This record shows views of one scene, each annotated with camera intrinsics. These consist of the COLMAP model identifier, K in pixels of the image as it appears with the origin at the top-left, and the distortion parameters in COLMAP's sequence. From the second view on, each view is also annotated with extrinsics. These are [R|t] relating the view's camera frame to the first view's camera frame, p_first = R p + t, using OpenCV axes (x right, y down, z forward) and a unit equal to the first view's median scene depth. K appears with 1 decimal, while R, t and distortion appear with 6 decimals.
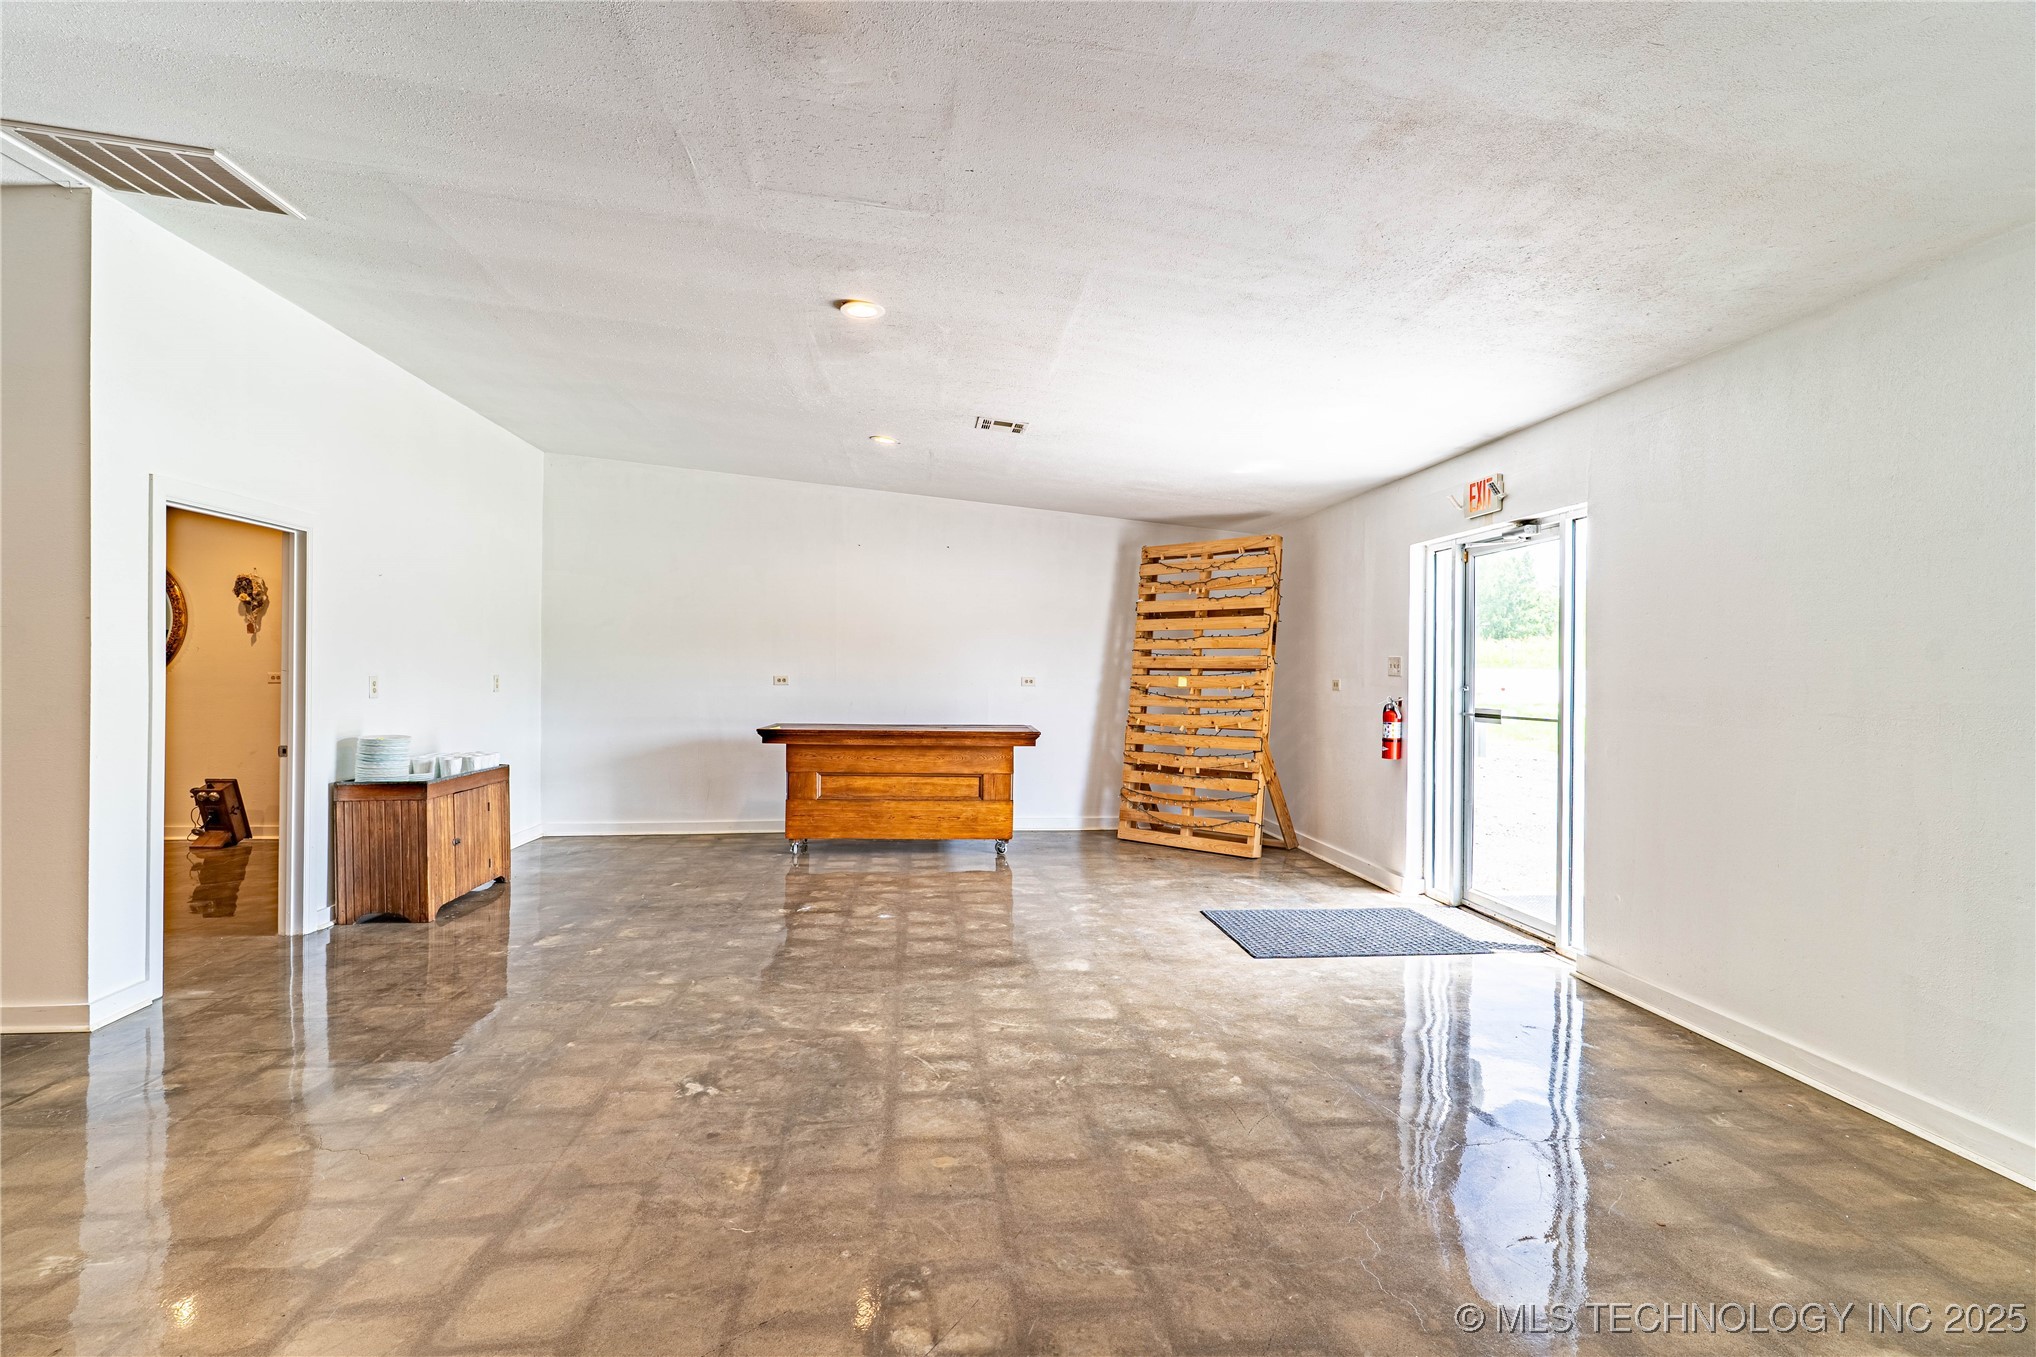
lens RADIAL K [[951.2, 0, 1018.0], [0, 951.2, 678.5], [0, 0, 1]] dist [0.000659, 0.000868]
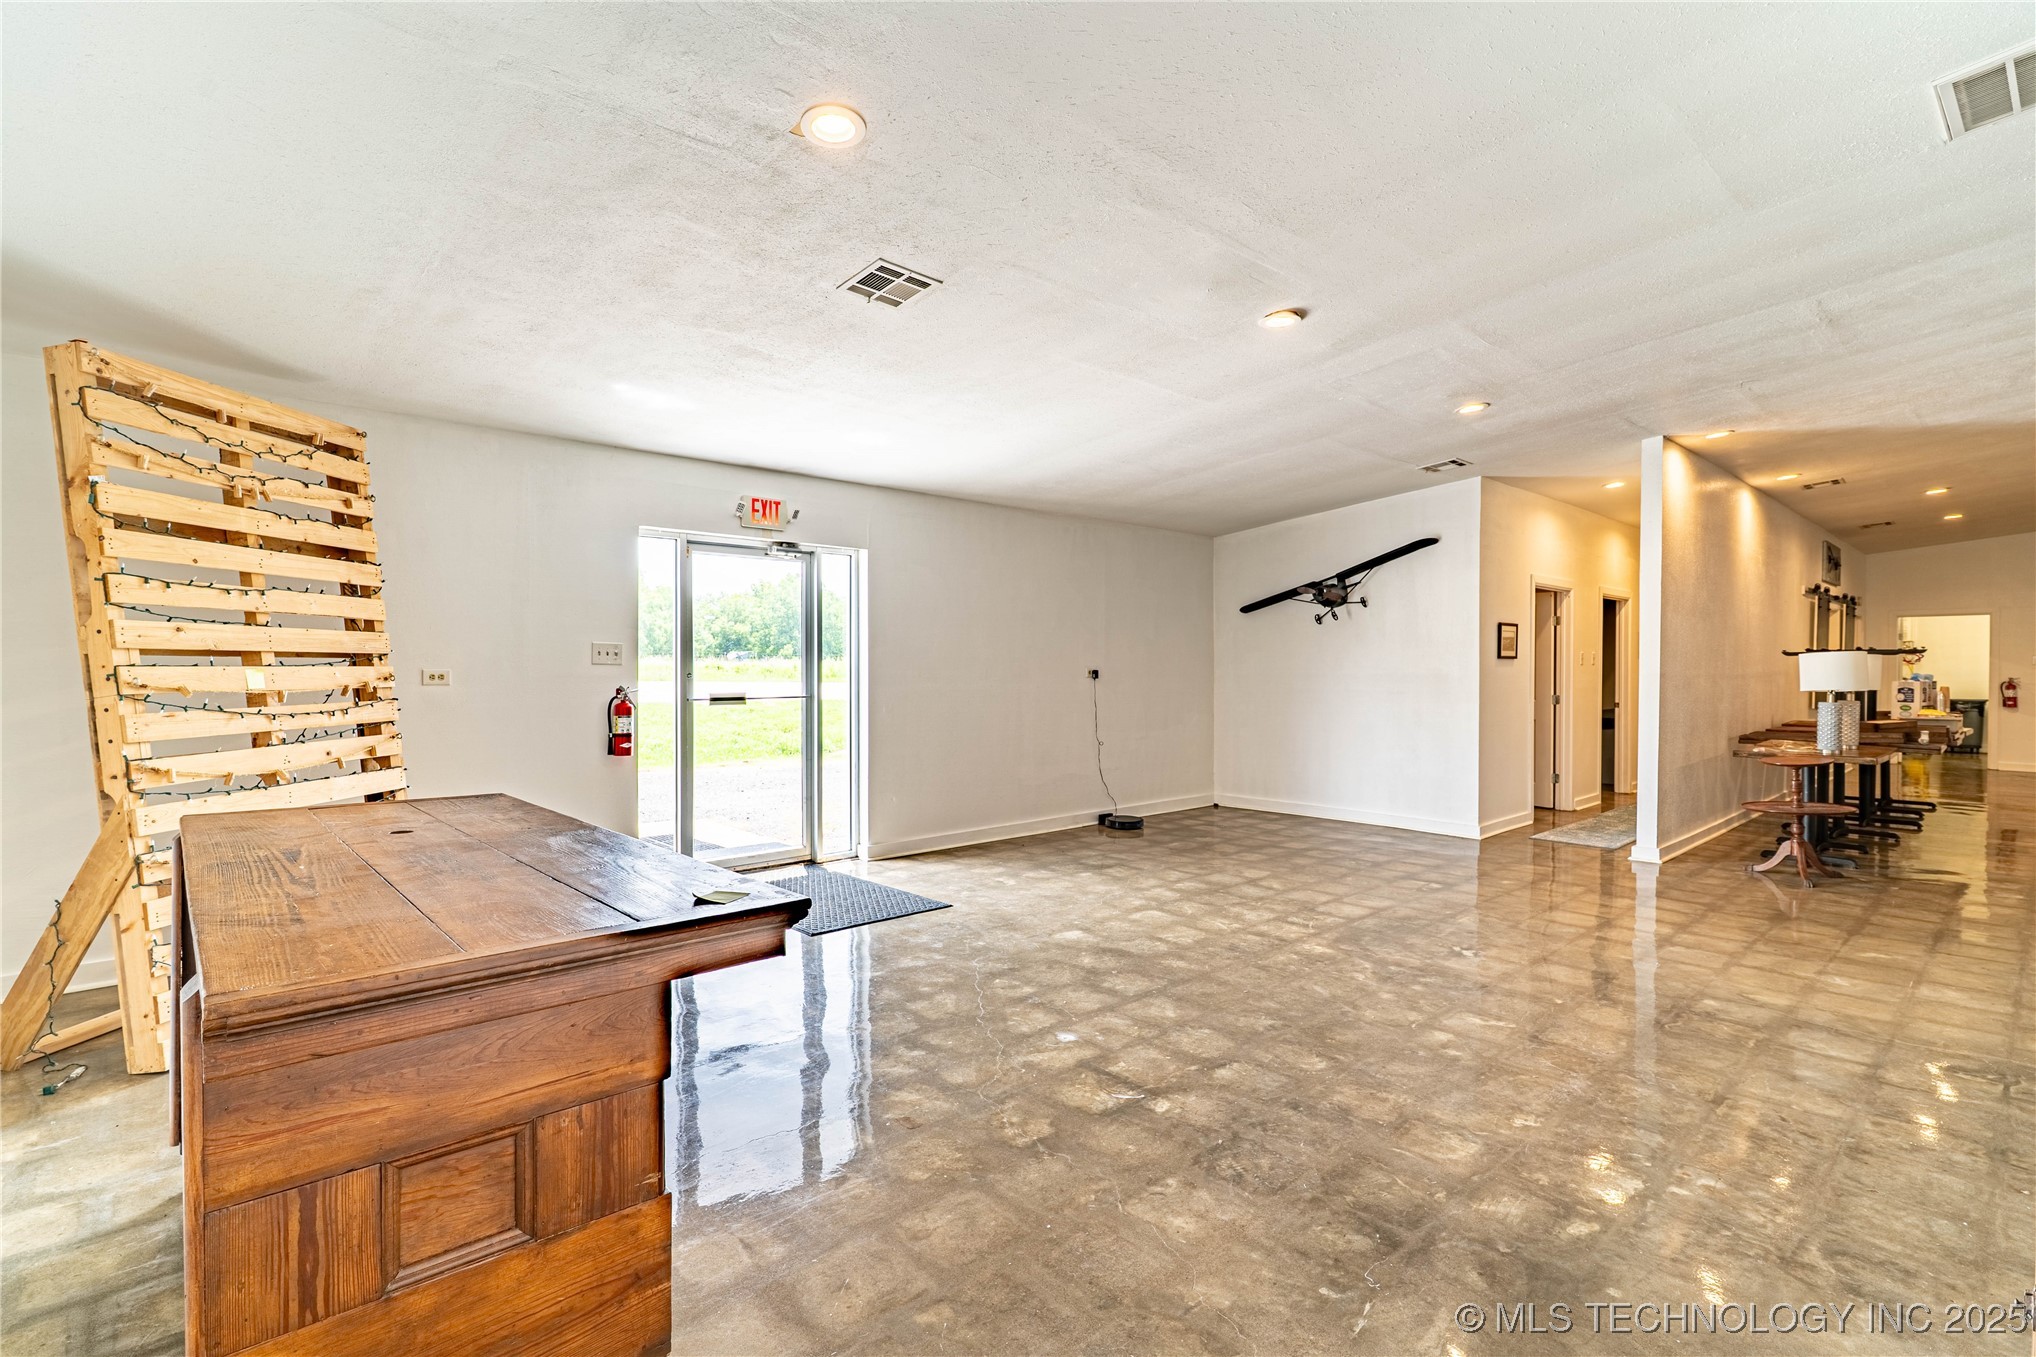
lens RADIAL K [[951.2, 0, 1018.0], [0, 951.2, 678.5], [0, 0, 1]] dist [0.000659, 0.000868]
pose [[-0.591534, -0.016351, 0.806115, -0.883565], [-0.003002, 0.999832, 0.018077, -0.010656], [-0.806275, 0.008273, -0.591483, 1.938626]]
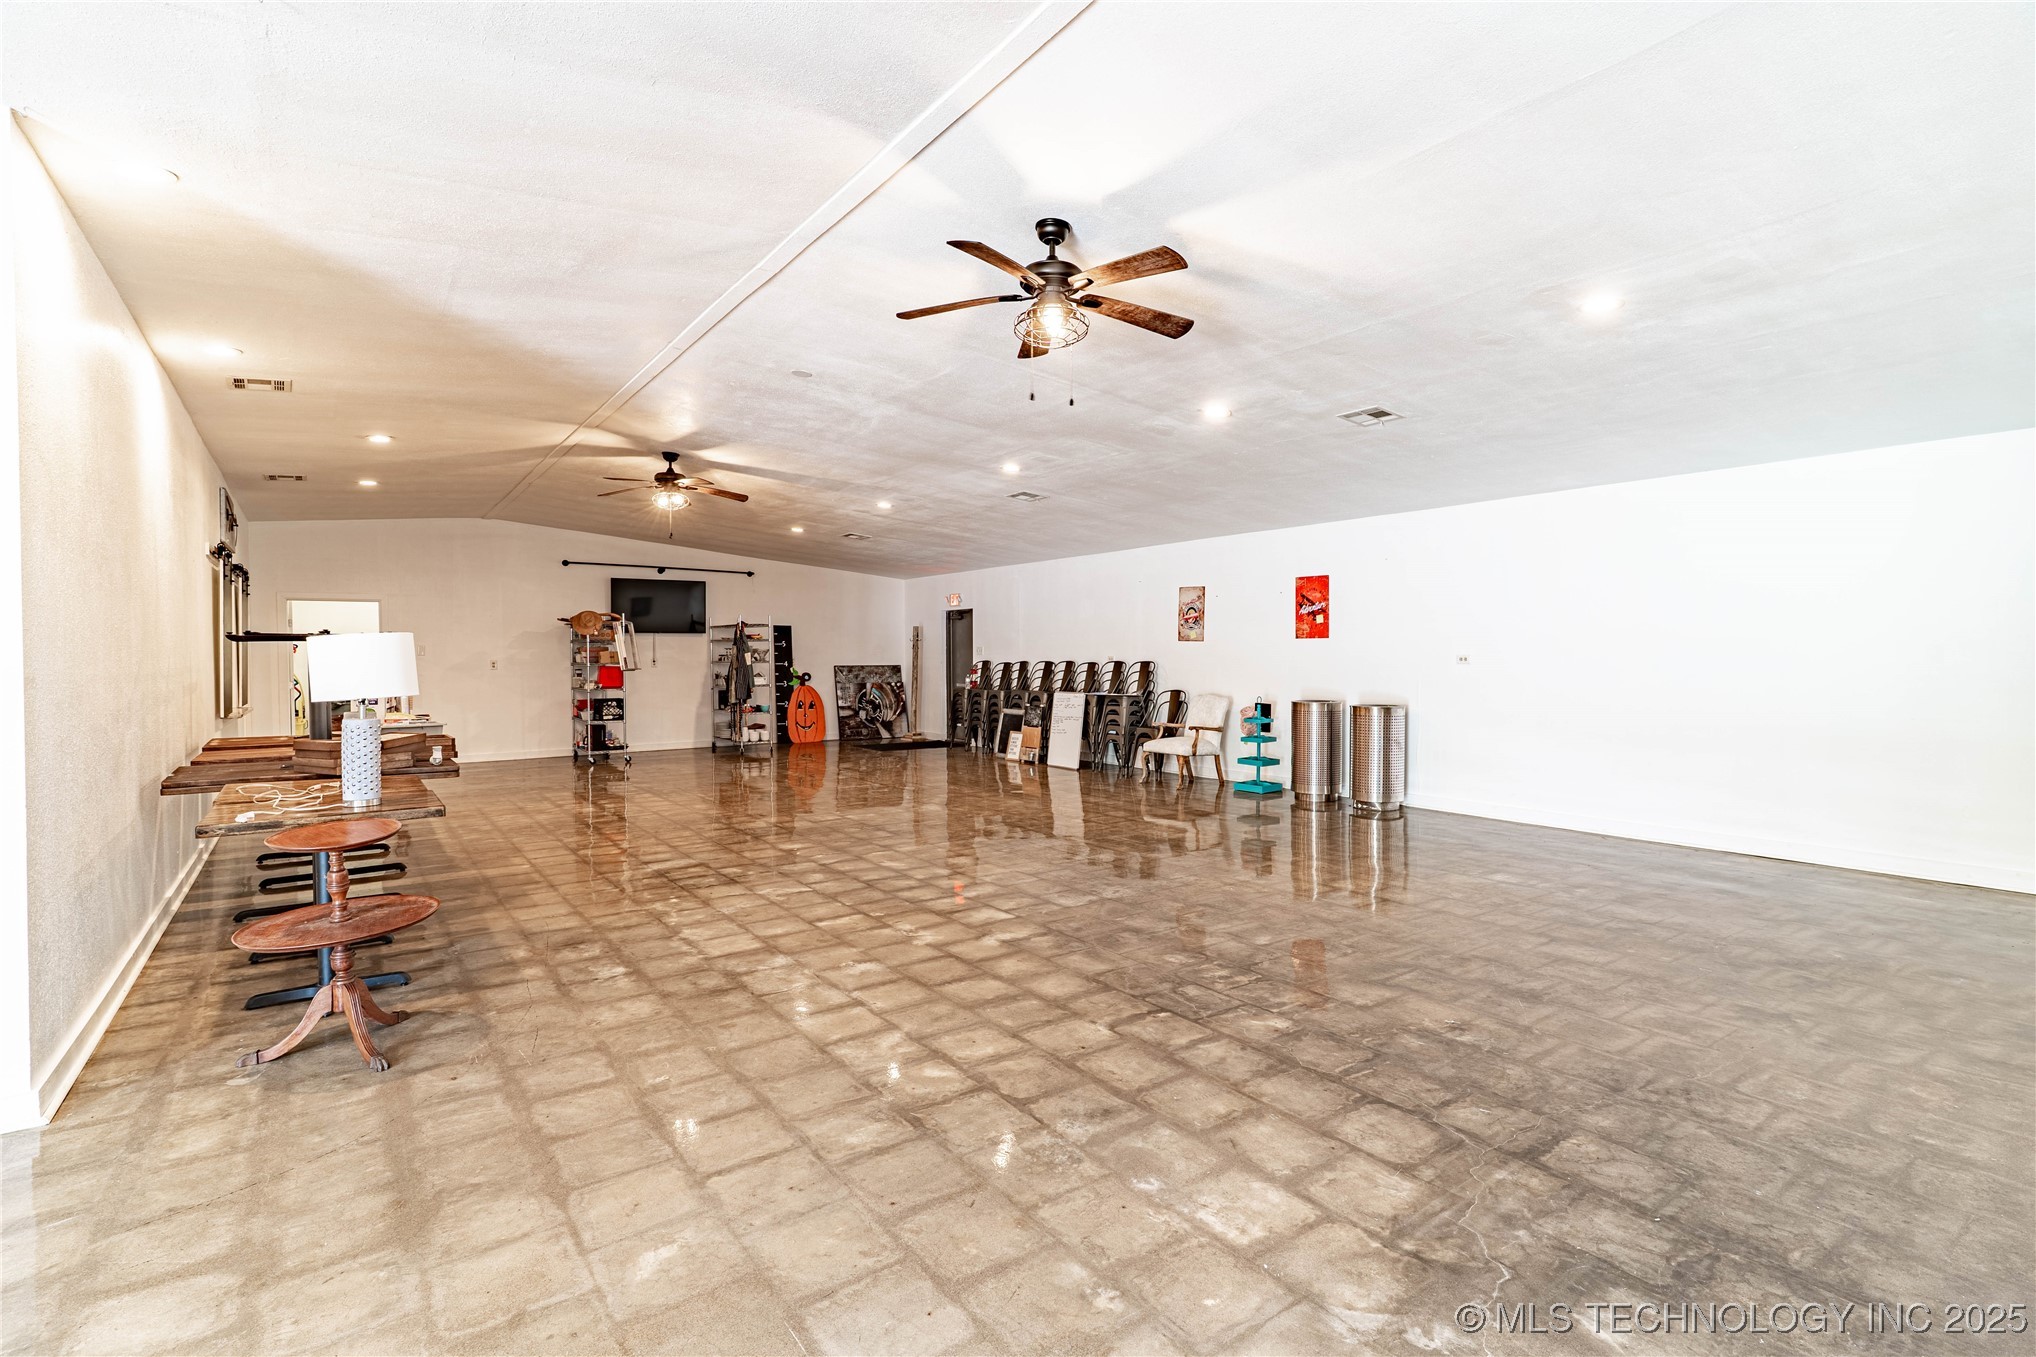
lens RADIAL K [[951.2, 0, 1018.0], [0, 951.2, 678.5], [0, 0, 1]] dist [0.000659, 0.000868]
pose [[-0.864641, 0.010254, -0.502285, -0.428670], [-0.001934, 0.999716, 0.023738, -0.011084], [0.502386, 0.021496, -0.864376, 0.898522]]
